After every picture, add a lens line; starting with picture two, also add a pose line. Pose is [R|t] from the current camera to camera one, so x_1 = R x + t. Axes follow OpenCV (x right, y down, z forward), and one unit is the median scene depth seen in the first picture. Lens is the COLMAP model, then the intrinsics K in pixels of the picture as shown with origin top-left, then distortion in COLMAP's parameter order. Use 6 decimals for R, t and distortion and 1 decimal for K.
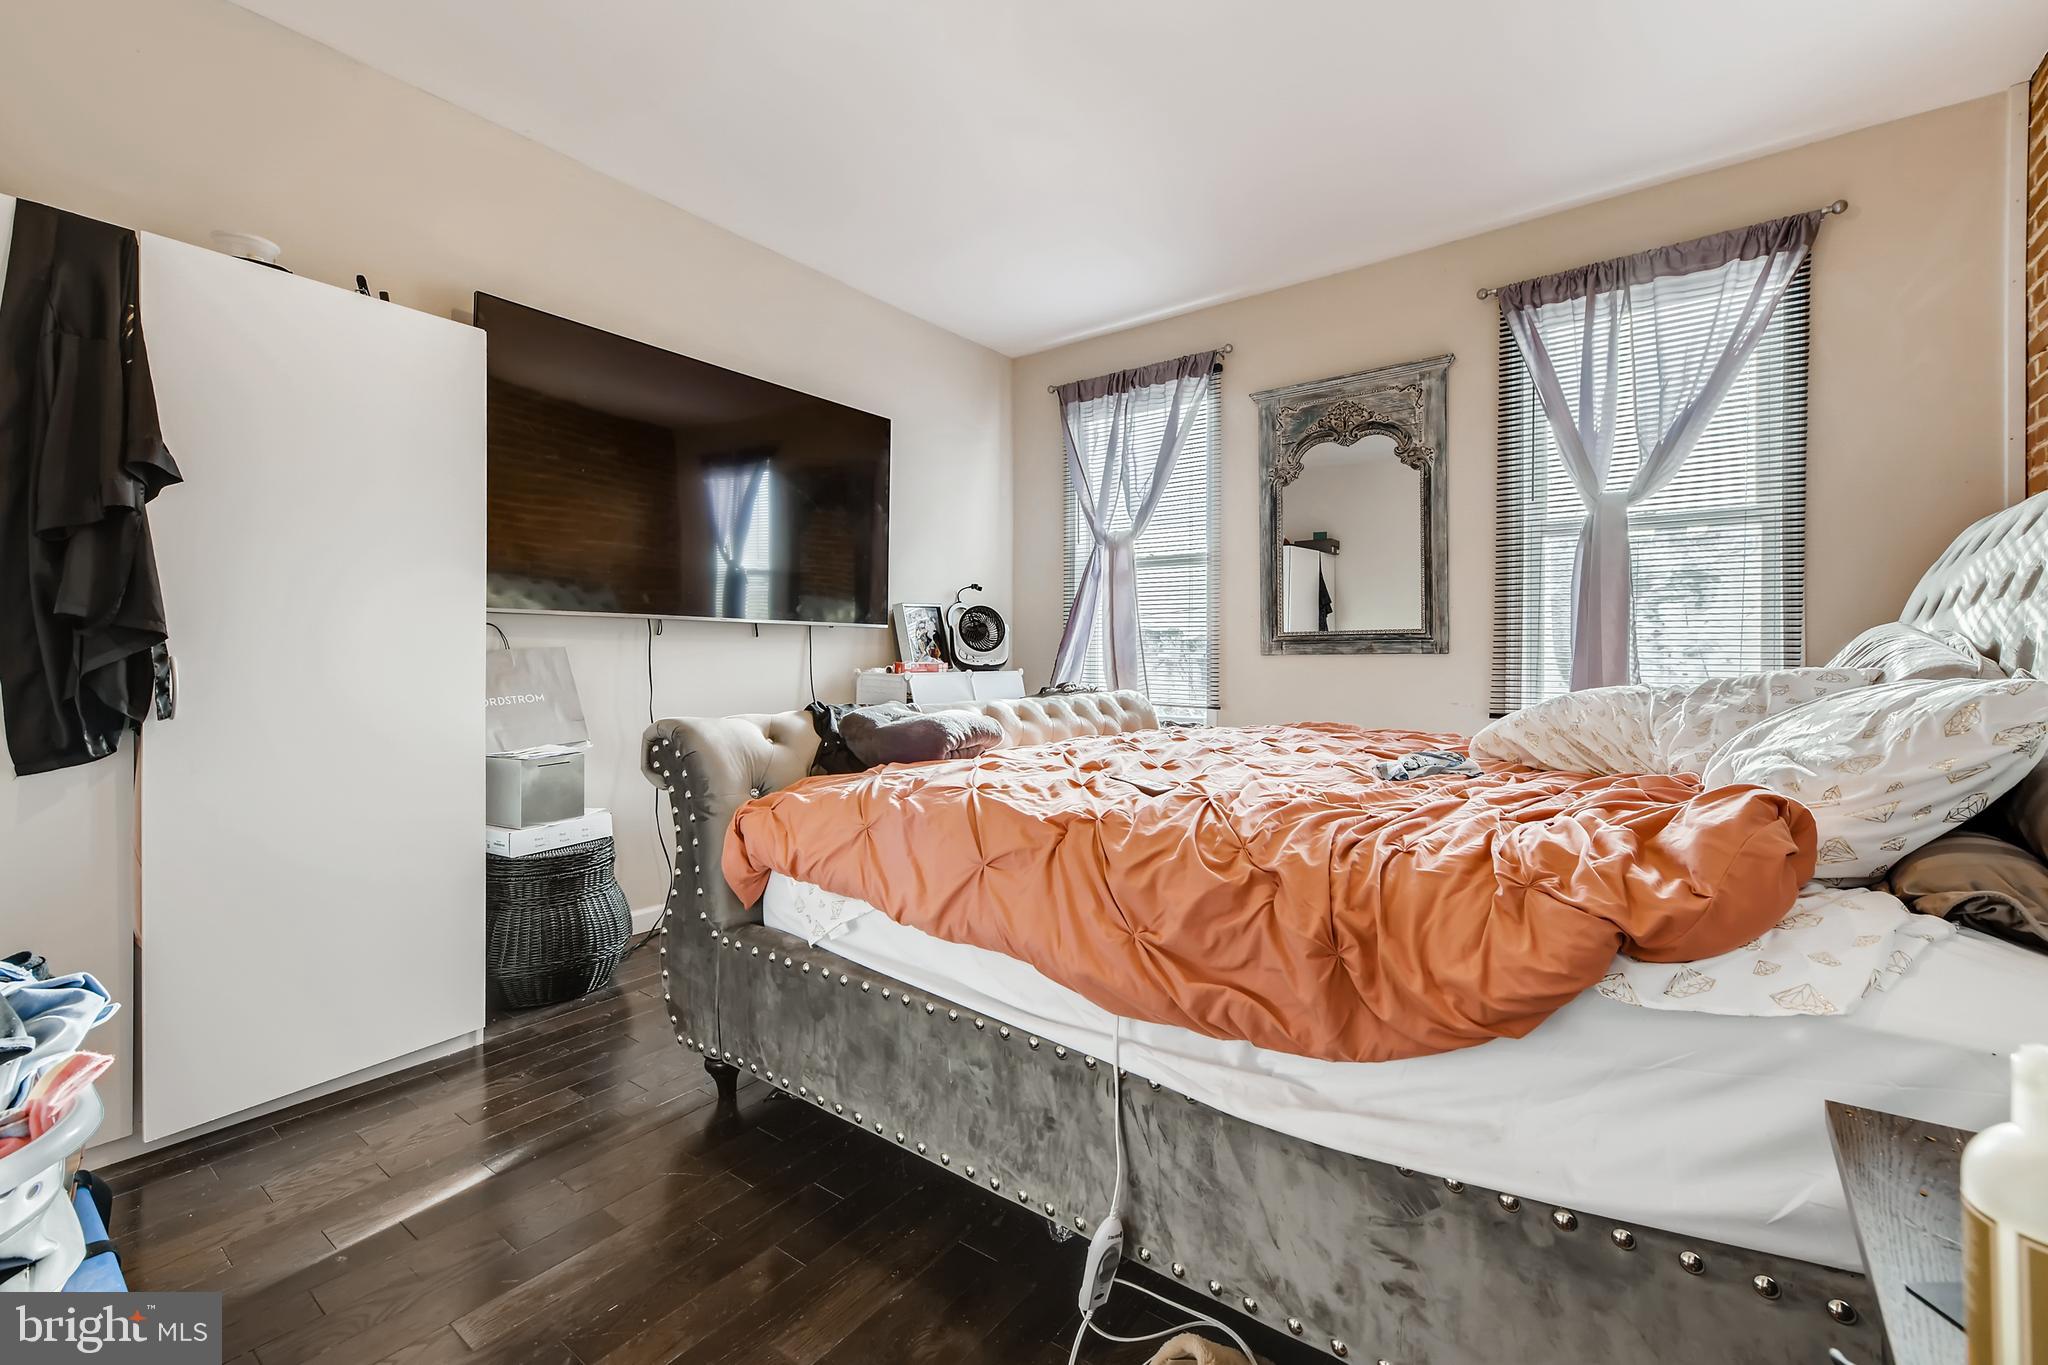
lens RADIAL K [[852.3, 0, 1031.9], [0, 852.3, 675.6], [0, 0, 1]] dist [0.002223, 0.000097]
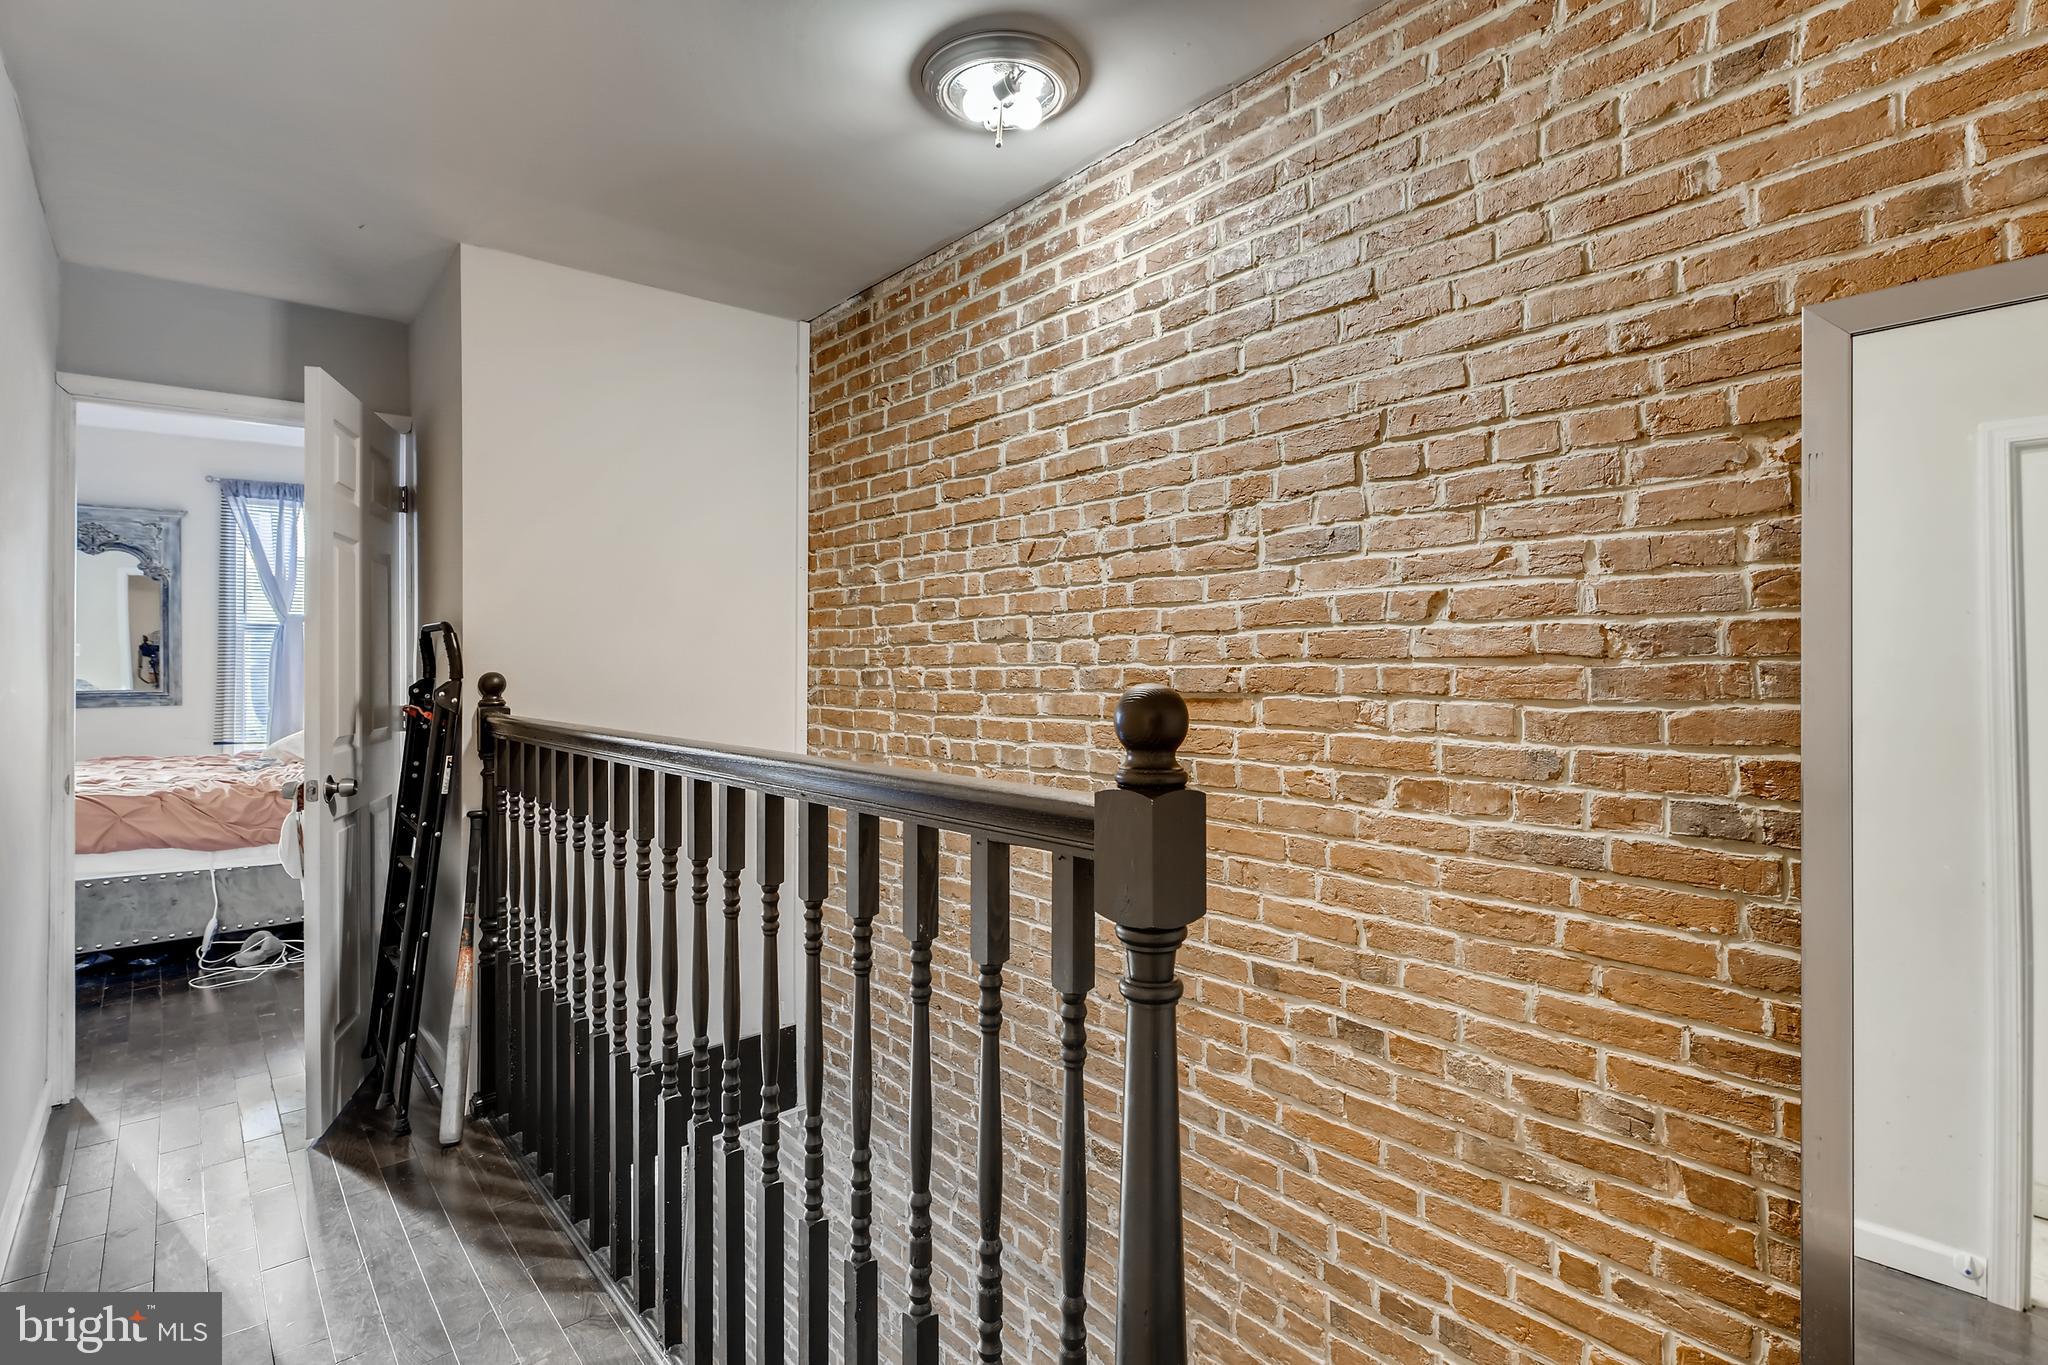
lens RADIAL K [[951.2, 0, 1029.8], [0, 951.2, 671.5], [0, 0, 1]] dist [0.002707, 0.000411]
pose [[0.209638, 0.004936, 0.977767, -0.850843], [0.009476, 0.999930, -0.007079, -0.060335], [-0.977733, 0.010749, 0.209576, -0.826375]]
